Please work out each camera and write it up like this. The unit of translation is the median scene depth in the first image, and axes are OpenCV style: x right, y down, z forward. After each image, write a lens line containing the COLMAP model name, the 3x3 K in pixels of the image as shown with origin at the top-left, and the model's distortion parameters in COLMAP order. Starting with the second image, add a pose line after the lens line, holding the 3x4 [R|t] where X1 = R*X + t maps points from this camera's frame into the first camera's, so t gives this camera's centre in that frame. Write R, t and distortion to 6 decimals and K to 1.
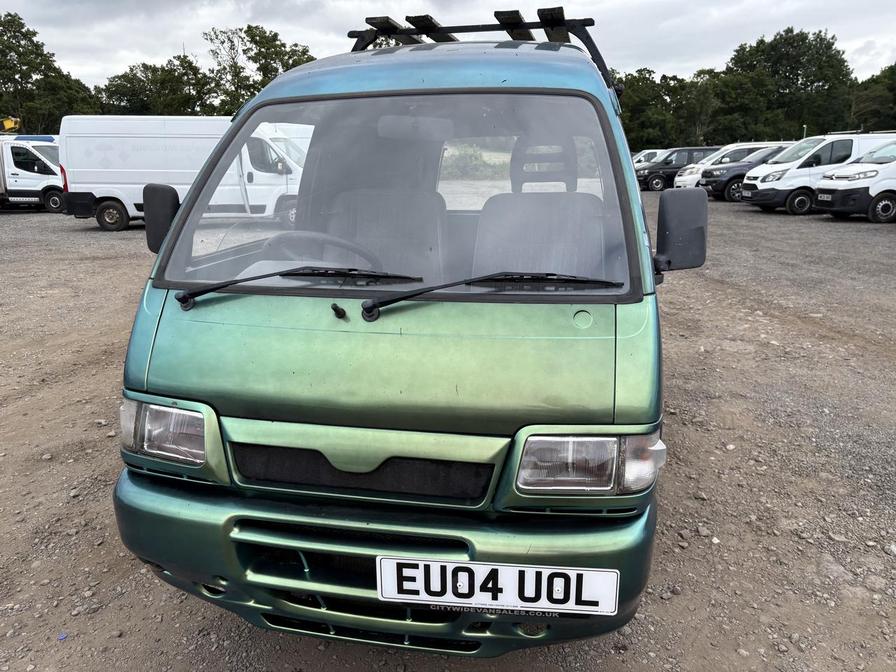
lens RADIAL K [[693.3, 0, 448.0], [0, 693.3, 336.0], [0, 0, 1]] dist [0.061075, -0.083449]
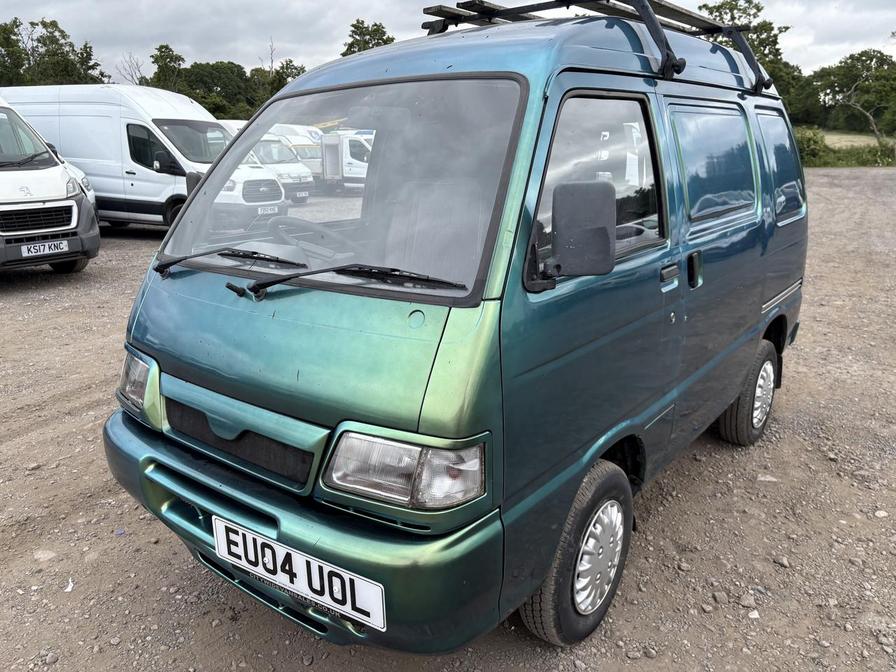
lens RADIAL K [[693.3, 0, 448.0], [0, 693.3, 336.0], [0, 0, 1]] dist [0.061075, -0.083449]
pose [[0.886986, 0.110397, -0.448406, 0.671259], [-0.102879, 0.993841, 0.041179, -0.045709], [0.450190, 0.009606, 0.892881, 0.182353]]
